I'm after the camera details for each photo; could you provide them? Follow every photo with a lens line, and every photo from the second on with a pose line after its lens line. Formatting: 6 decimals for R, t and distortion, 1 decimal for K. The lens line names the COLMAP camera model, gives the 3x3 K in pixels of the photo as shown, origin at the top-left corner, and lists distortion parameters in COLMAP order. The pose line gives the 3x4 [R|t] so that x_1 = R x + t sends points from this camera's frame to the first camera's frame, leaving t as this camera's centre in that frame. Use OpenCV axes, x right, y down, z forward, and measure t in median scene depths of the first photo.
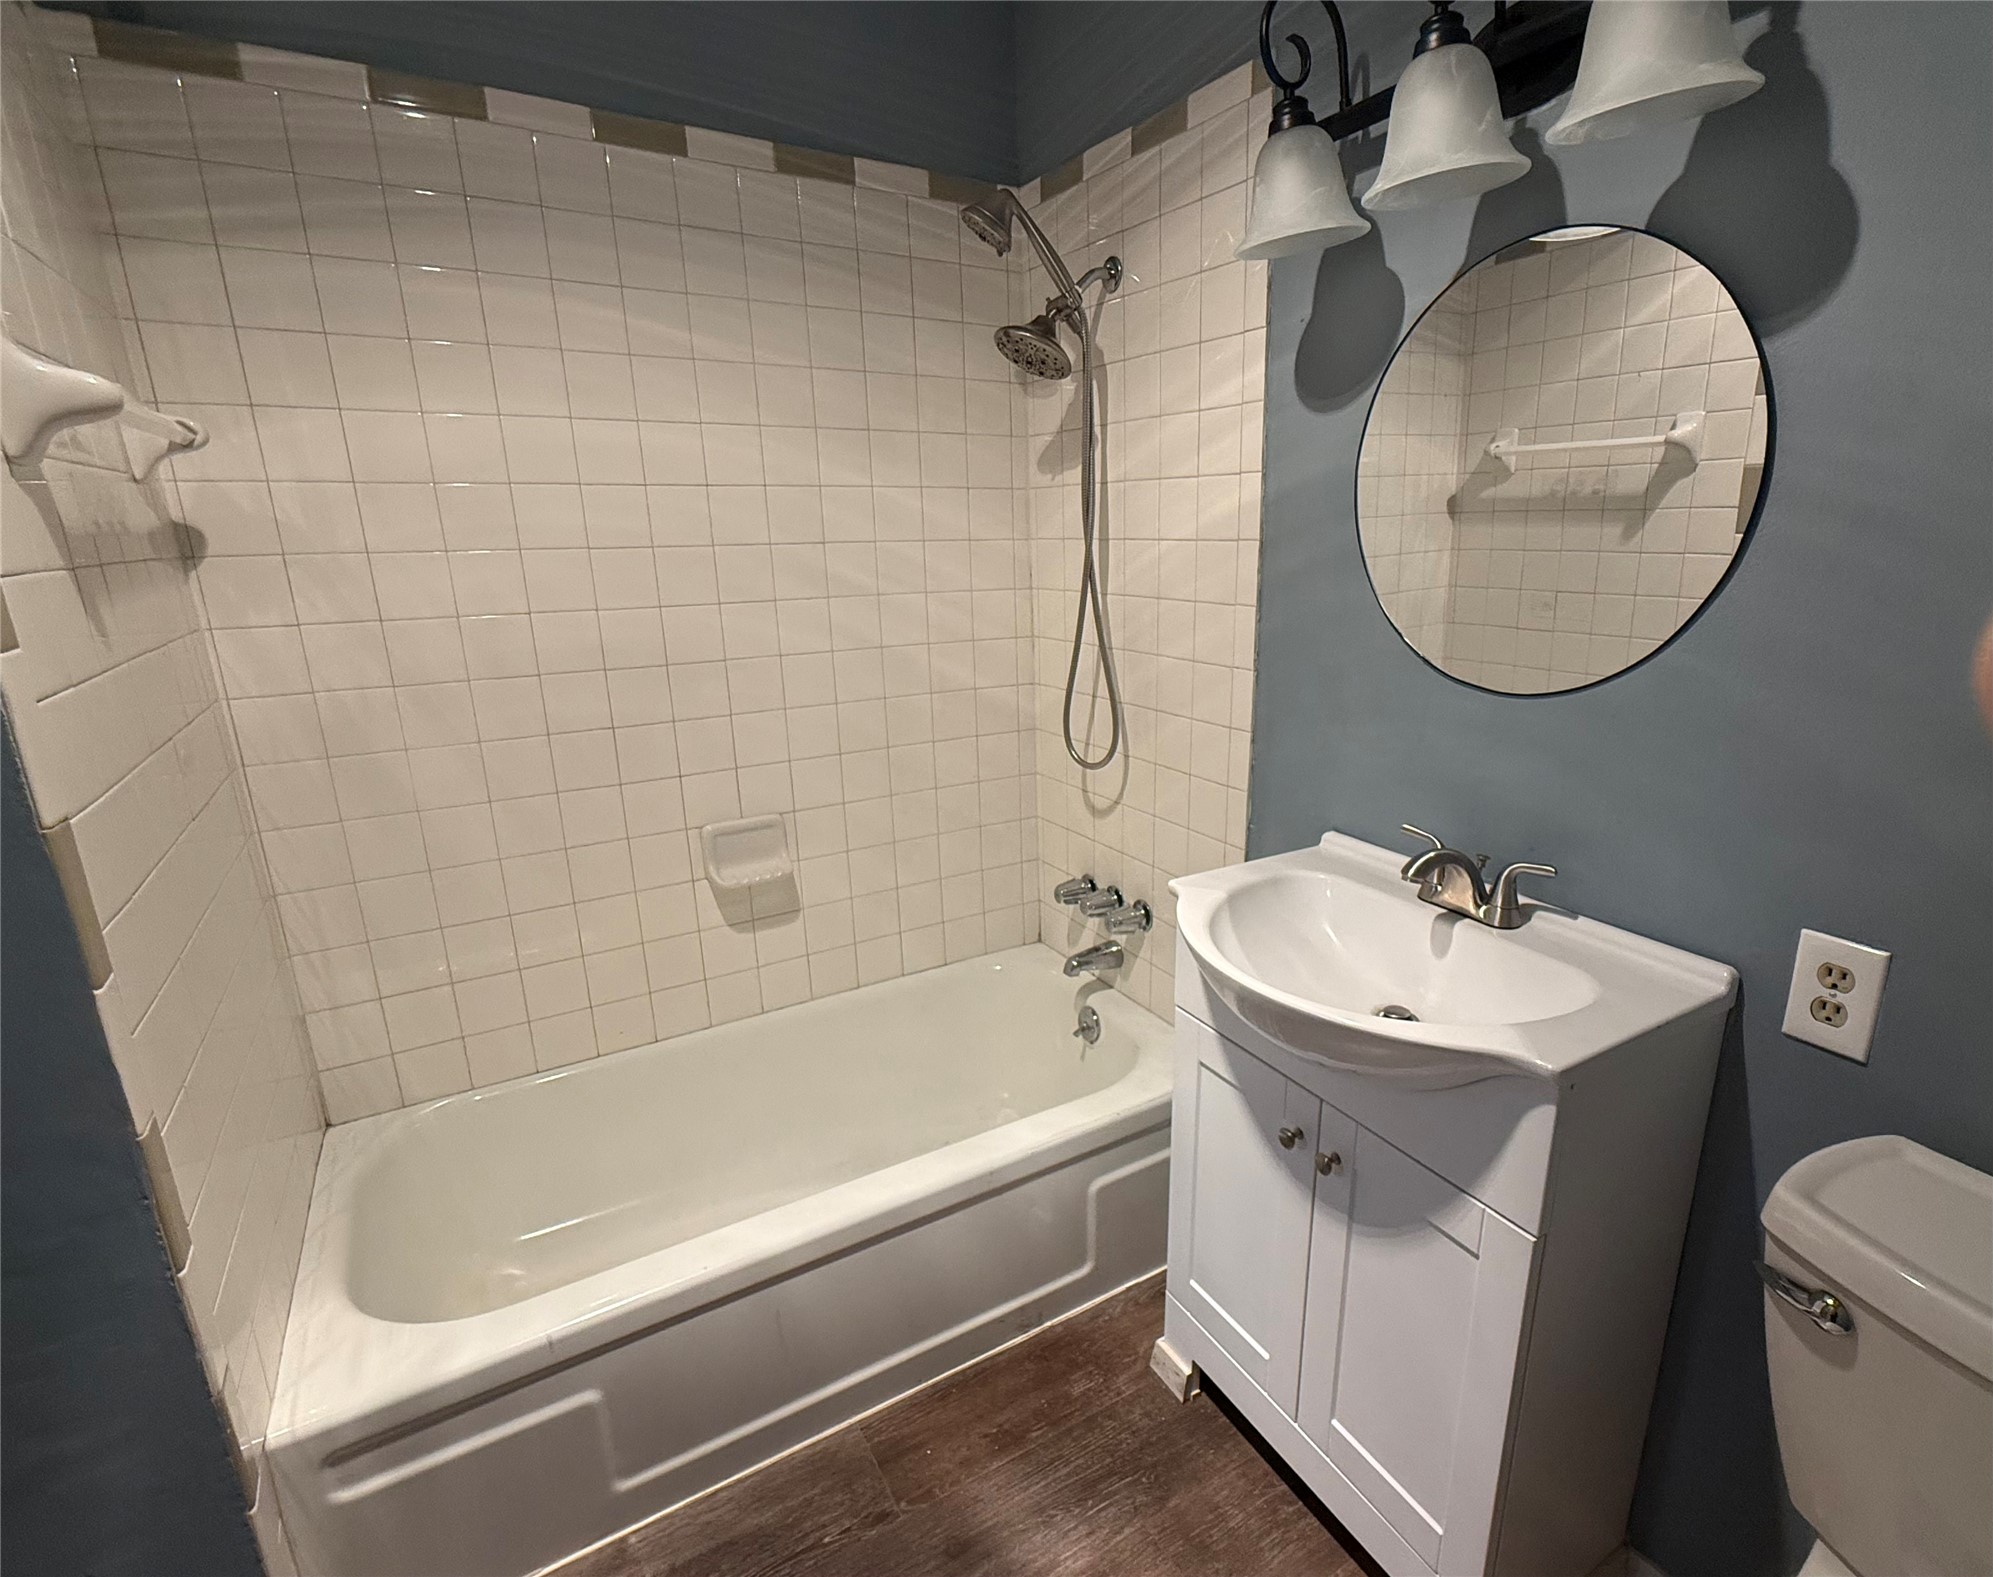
lens RADIAL K [[998.0, 0, 1089.2], [0, 998.0, 800.5], [0, 0, 1]] dist [-0.000158, 0.001279]
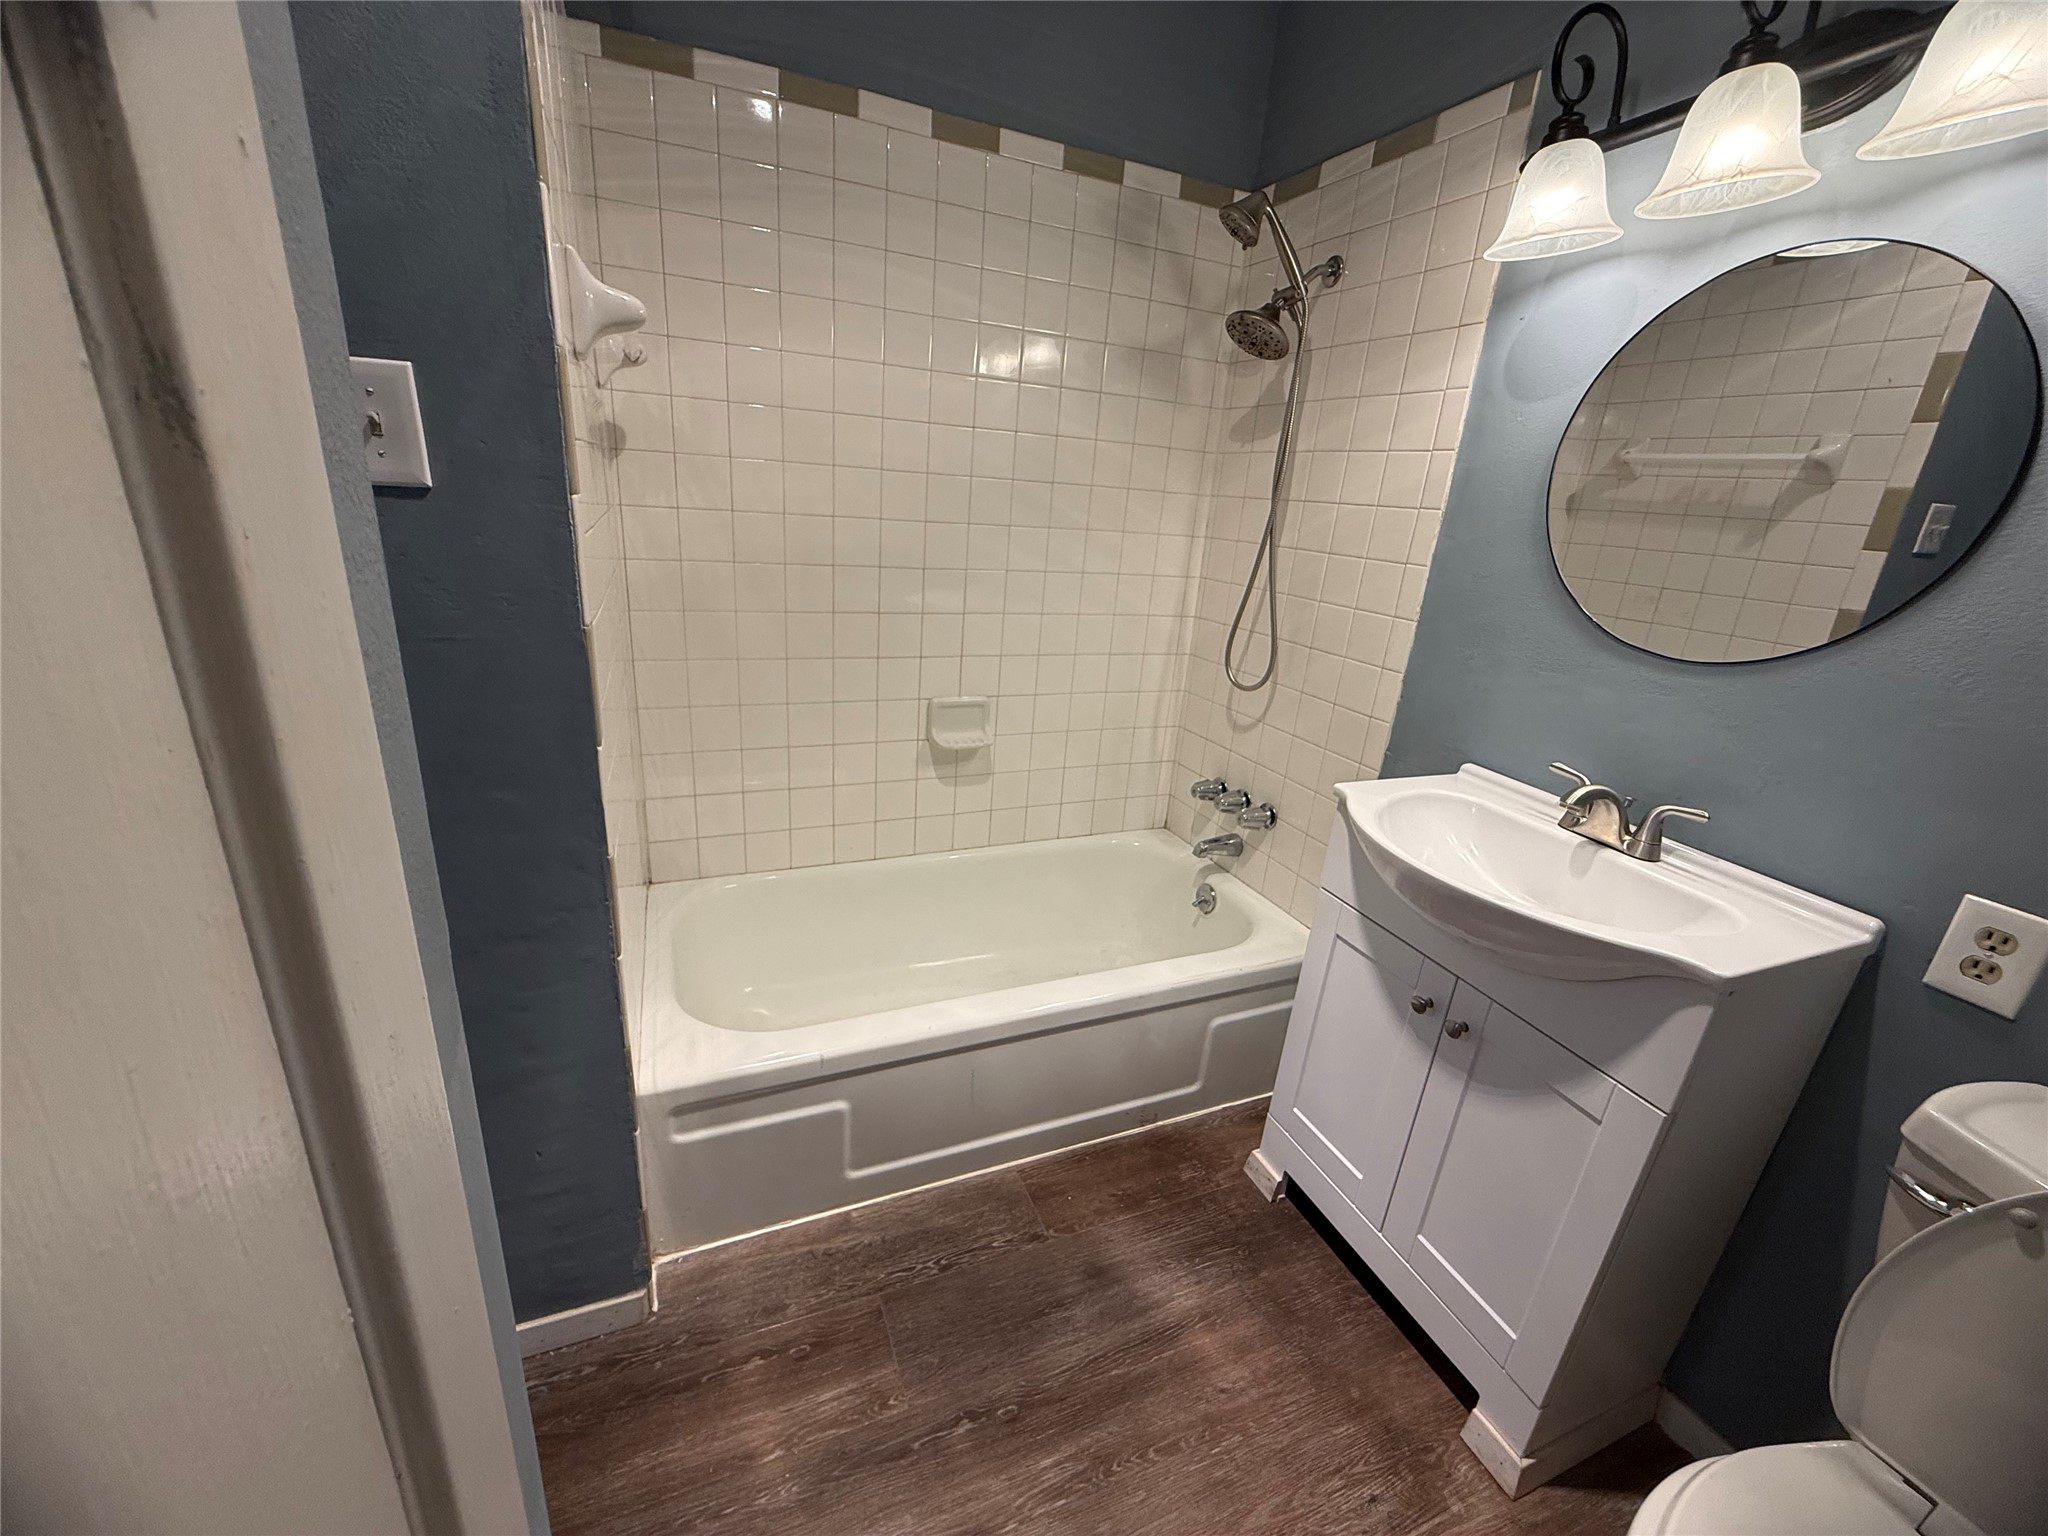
lens RADIAL K [[816.8, 0, 1031.8], [0, 816.8, 768.8], [0, 0, 1]] dist [0.000040, 0.000035]
pose [[0.982840, 0.132478, -0.128353, -0.142710], [-0.125436, 0.990193, 0.061511, 0.042022], [0.135243, -0.044356, 0.989819, -0.027825]]
